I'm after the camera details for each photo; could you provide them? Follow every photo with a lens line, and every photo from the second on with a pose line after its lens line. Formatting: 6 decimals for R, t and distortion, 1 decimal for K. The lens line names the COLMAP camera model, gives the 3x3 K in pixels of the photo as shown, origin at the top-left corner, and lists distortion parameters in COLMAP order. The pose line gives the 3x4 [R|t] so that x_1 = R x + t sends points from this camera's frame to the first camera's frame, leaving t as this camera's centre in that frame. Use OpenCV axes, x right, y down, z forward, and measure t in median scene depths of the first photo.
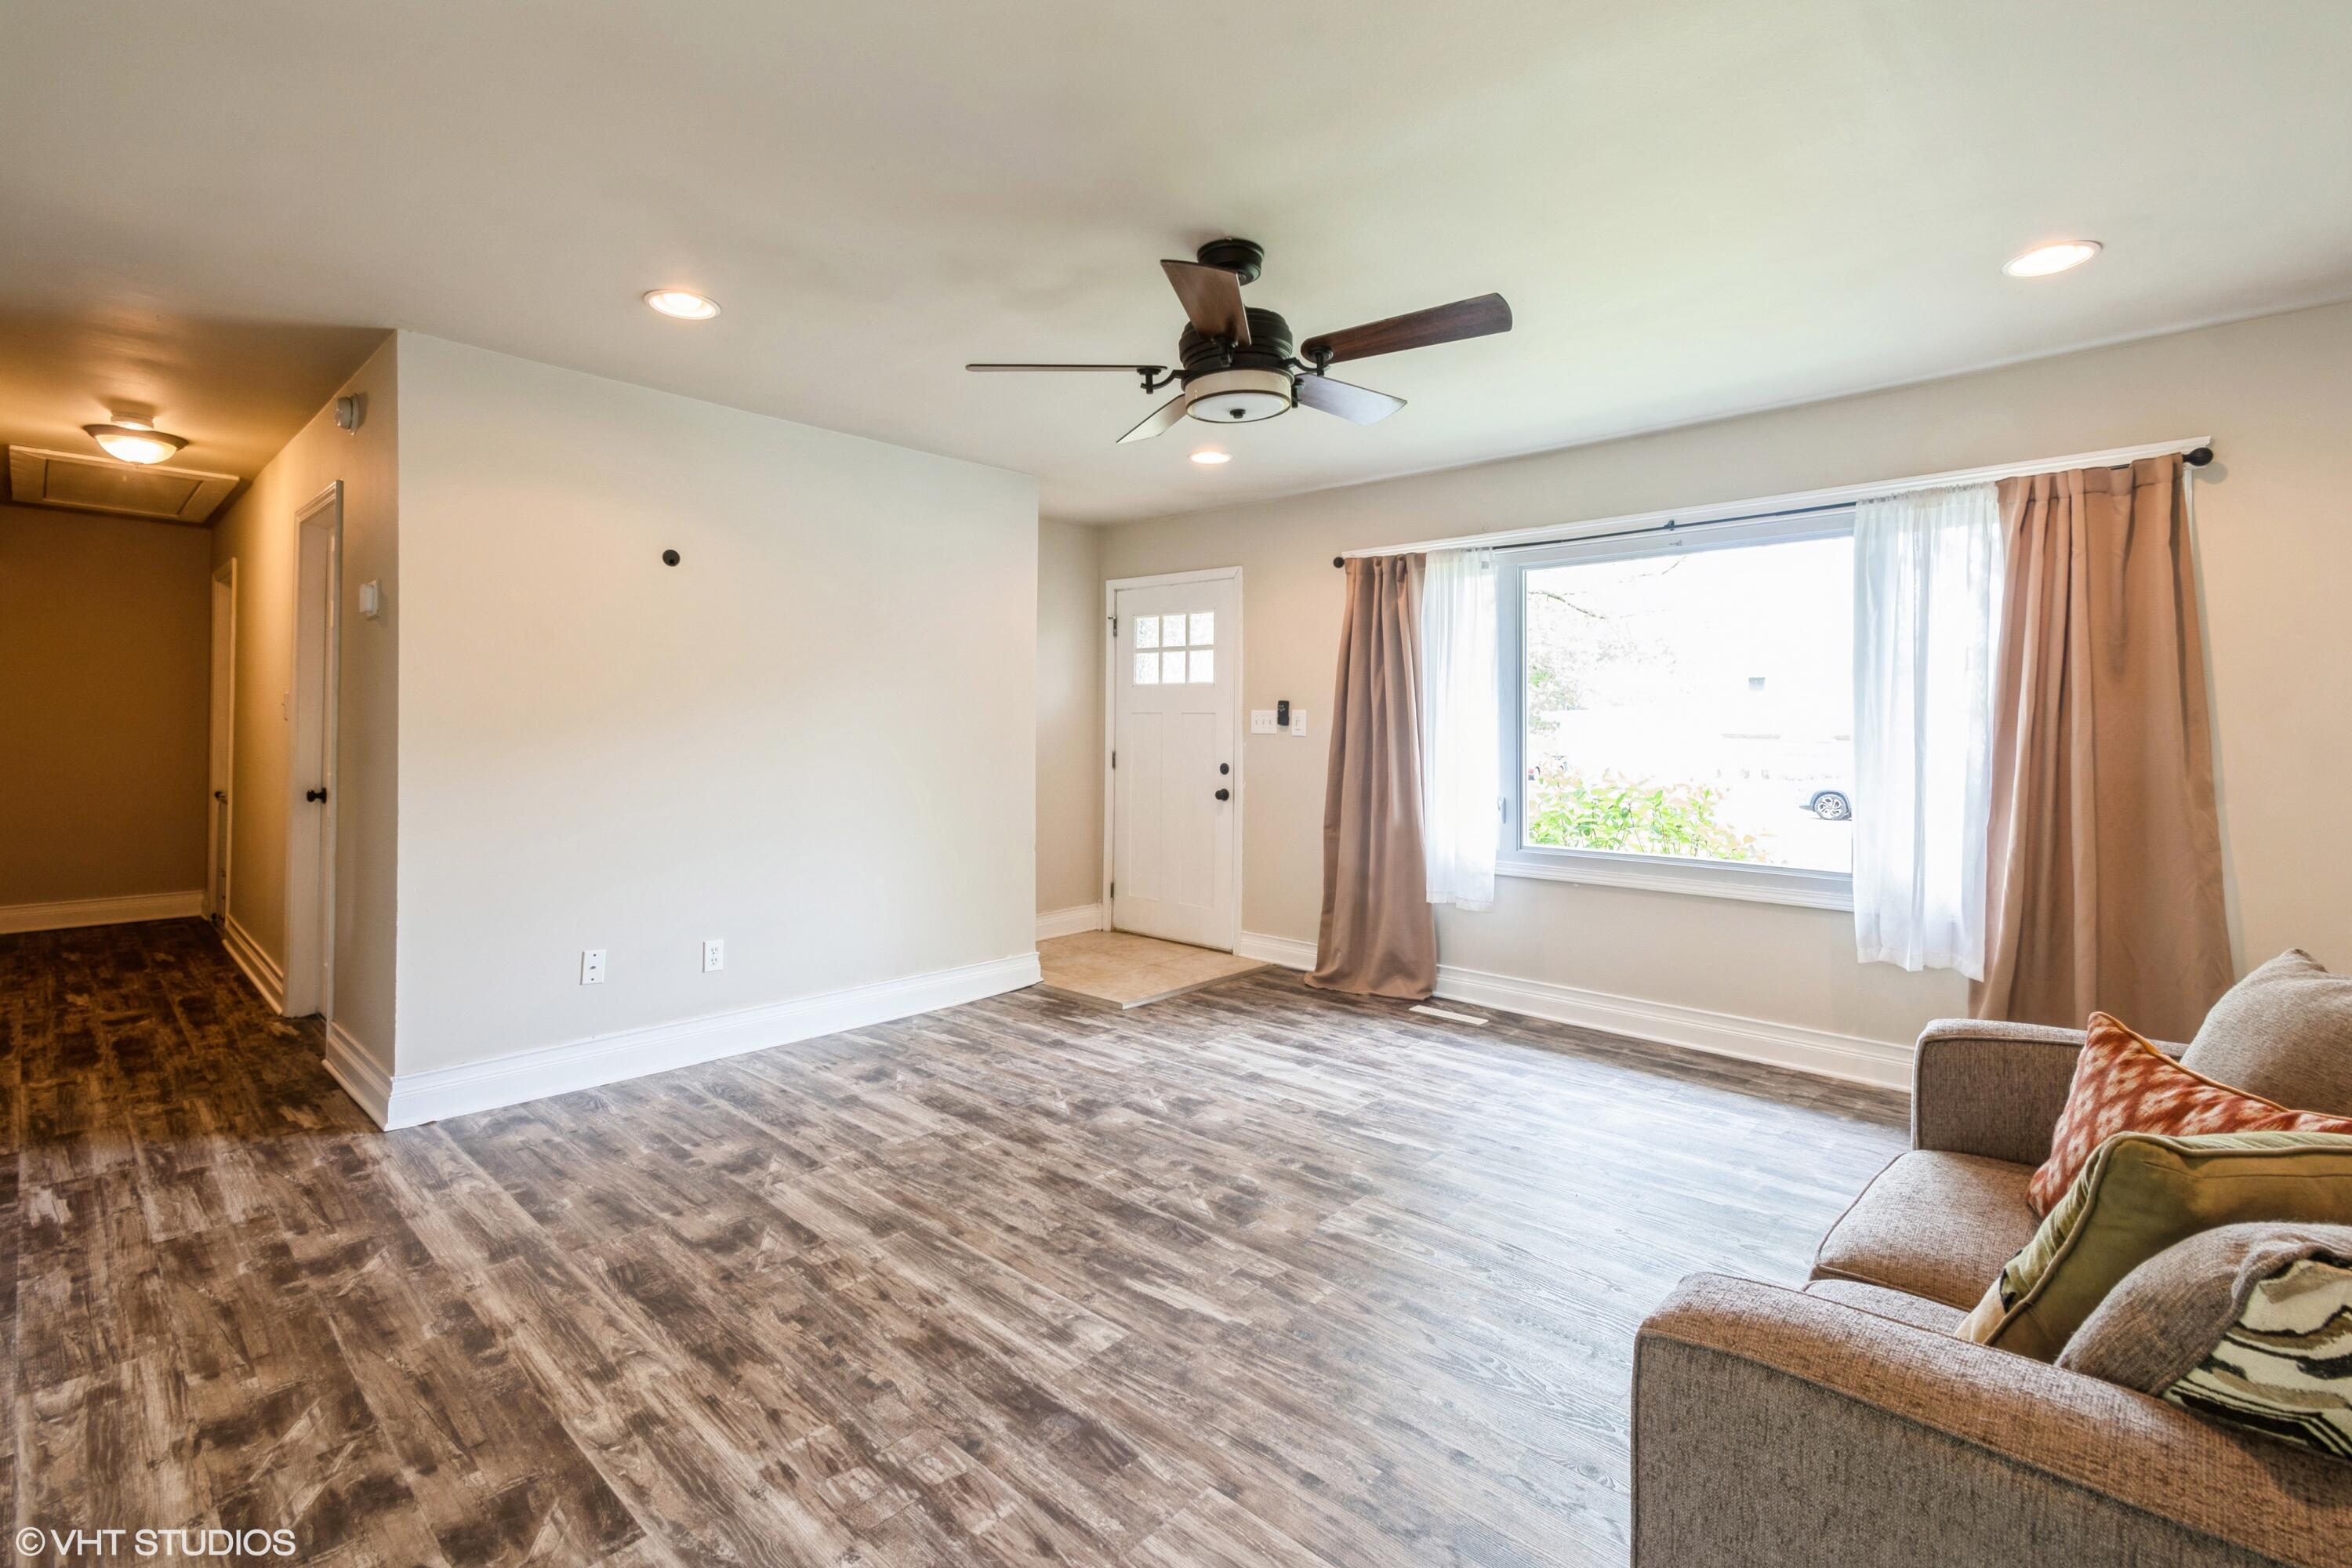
lens RADIAL K [[1061.0, 0, 1179.6], [0, 1061.0, 725.4], [0, 0, 1]] dist [-0.000733, -0.000537]
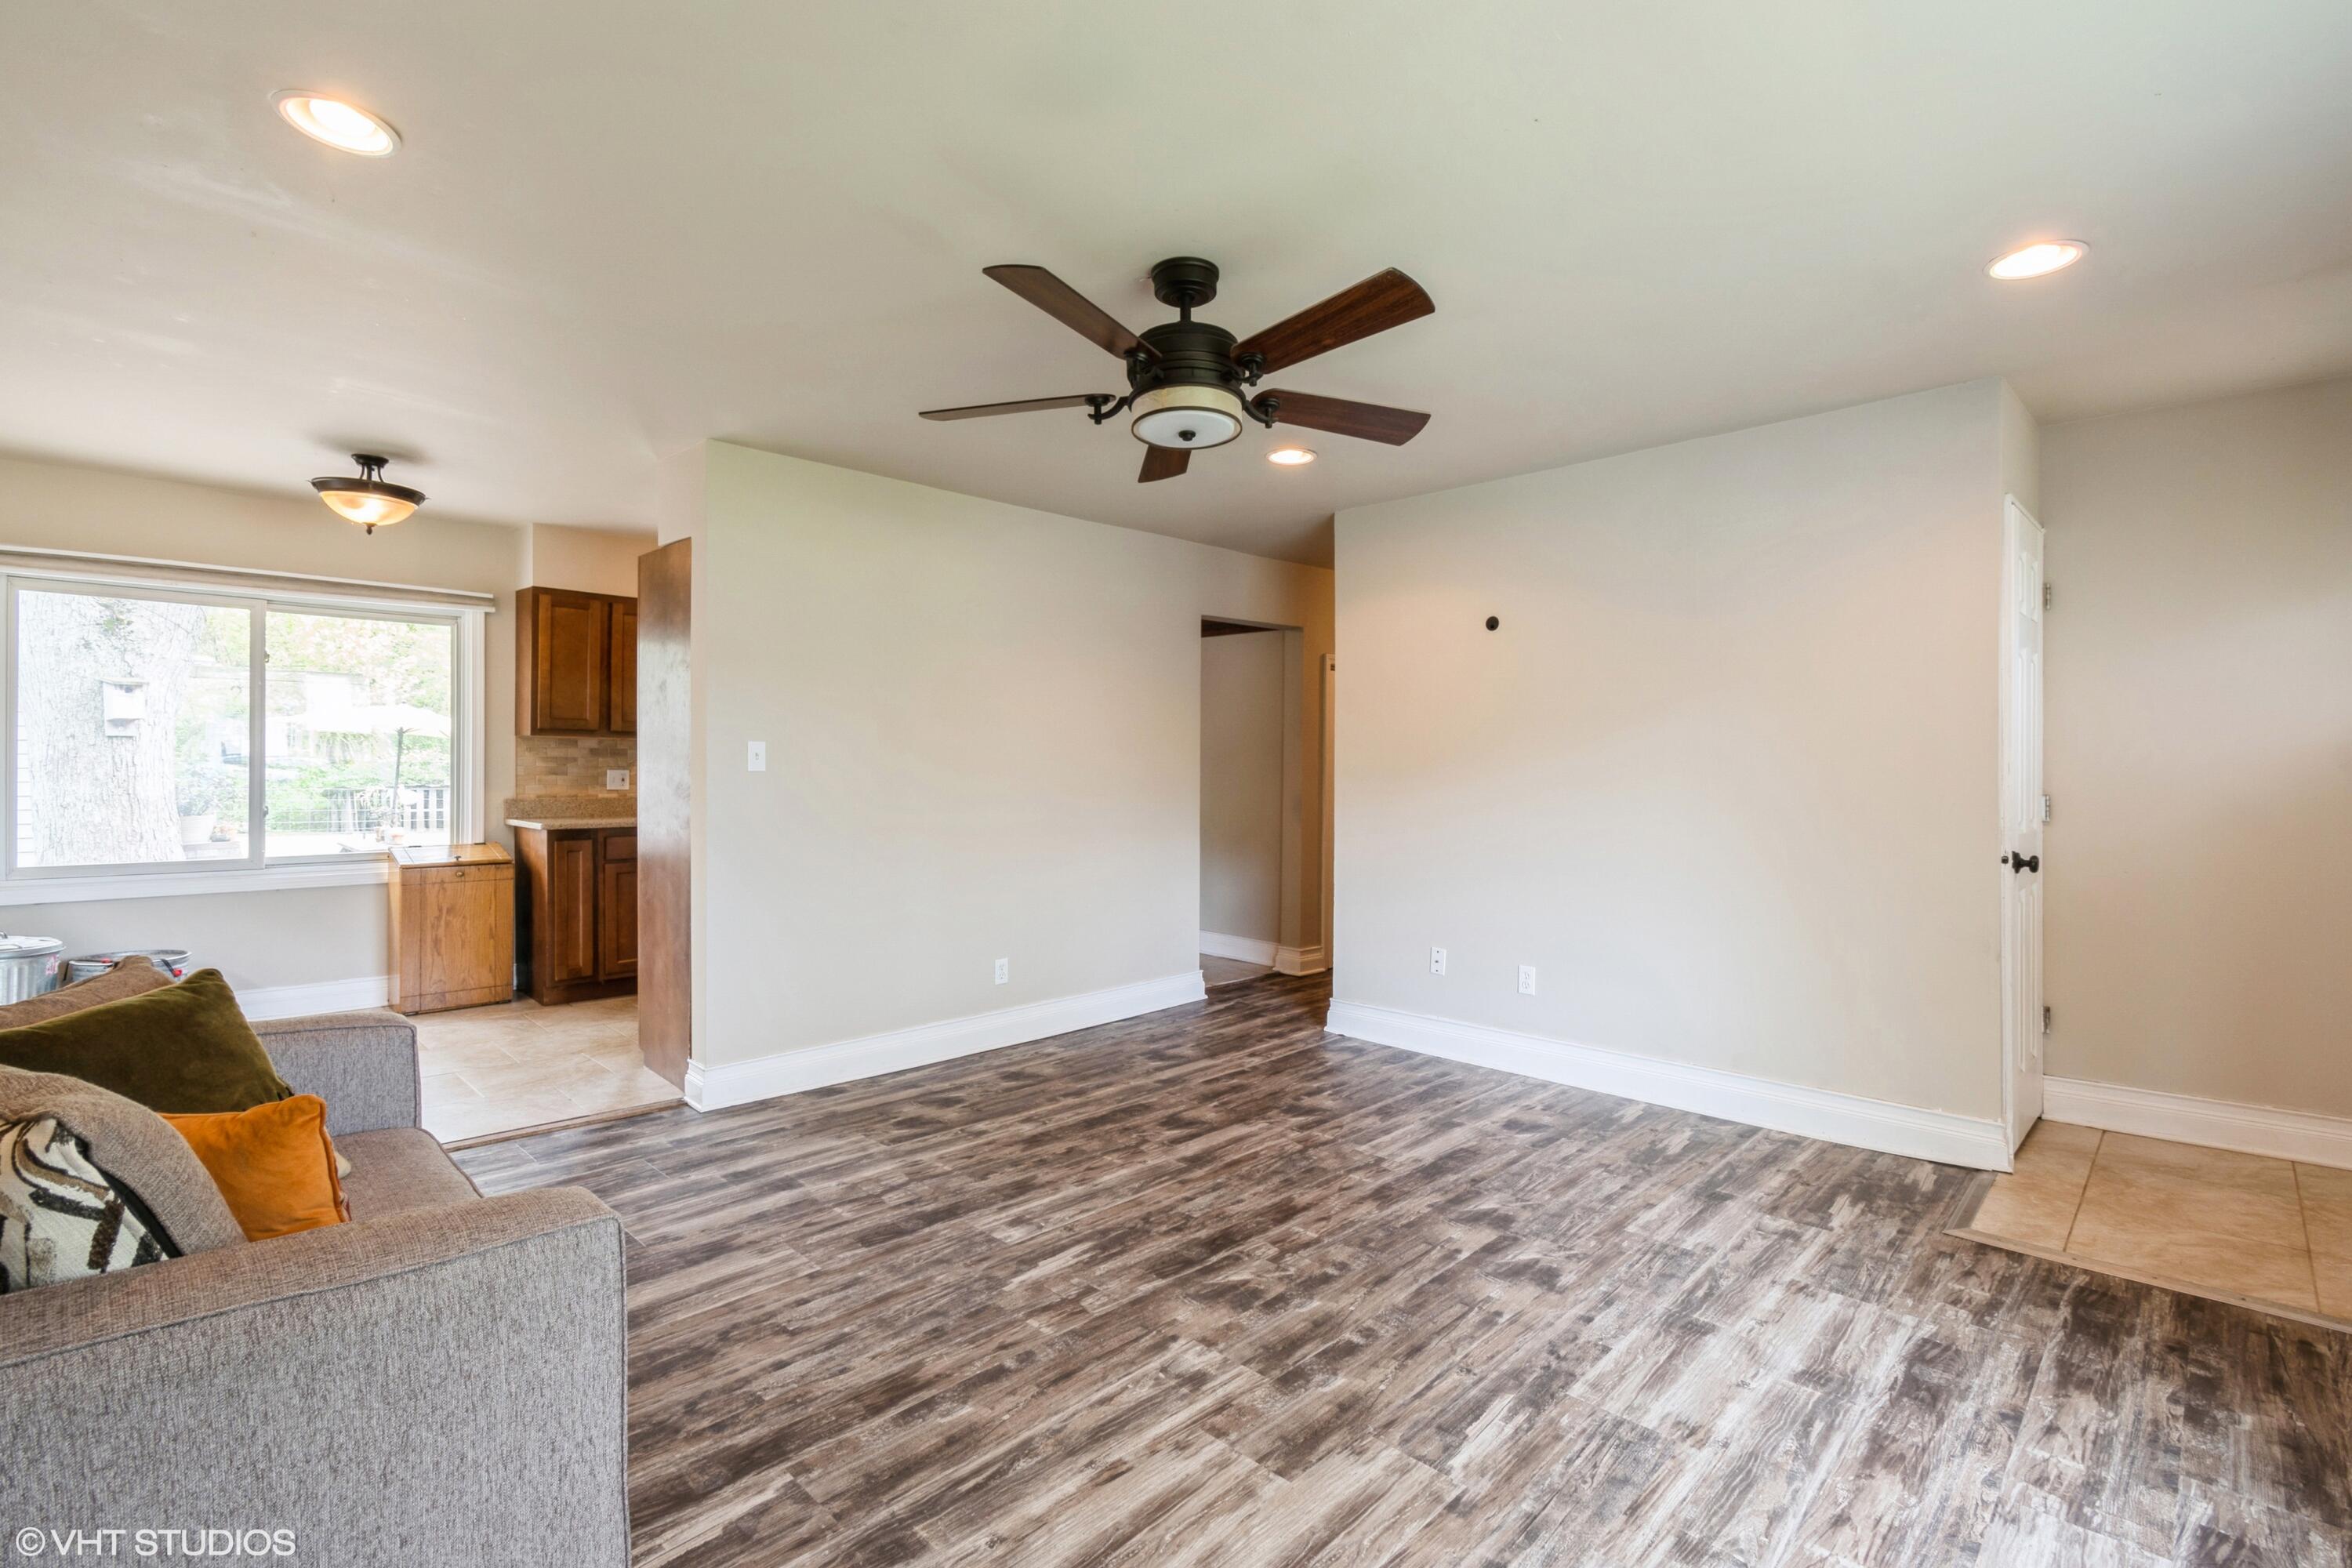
lens RADIAL K [[1061.0, 0, 1178.0], [0, 1061.0, 775.7], [0, 0, 1]] dist [-0.000733, -0.000537]
pose [[-0.030067, -0.001227, -0.999547, 0.920843], [-0.002260, 0.999997, -0.001160, 0.012769], [0.999545, 0.002225, -0.030070, 0.941378]]
